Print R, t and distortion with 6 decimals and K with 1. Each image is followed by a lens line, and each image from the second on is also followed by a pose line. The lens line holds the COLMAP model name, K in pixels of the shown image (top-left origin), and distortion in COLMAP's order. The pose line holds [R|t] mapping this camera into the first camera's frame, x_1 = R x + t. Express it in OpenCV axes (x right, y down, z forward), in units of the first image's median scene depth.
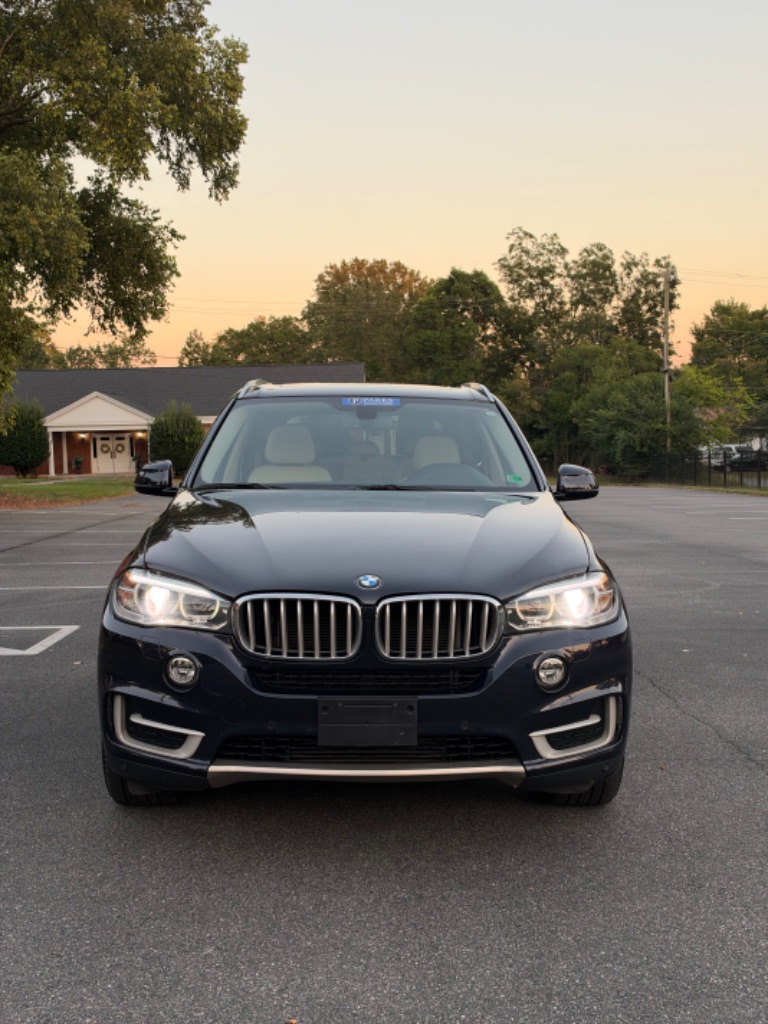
lens RADIAL K [[1185.5, 0, 460.8], [0, 1185.5, 515.2], [0, 0, 1]] dist [0.027274, 0.000000]
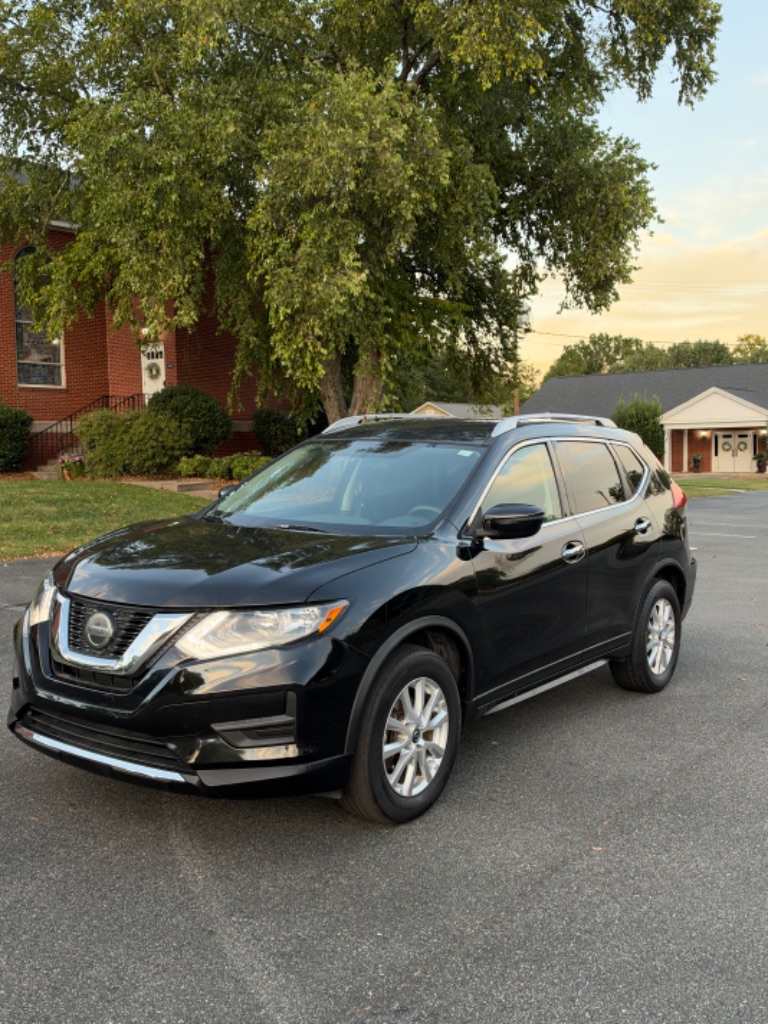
lens RADIAL K [[995.8, 0, 397.5], [0, 995.8, 511.7], [0, 0, 1]] dist [0.030441, 0.000000]
pose [[0.752137, 0.051454, -0.656995, 0.037590], [-0.044934, 0.998631, 0.026769, -0.012501], [0.657473, 0.009388, 0.753419, 0.207371]]
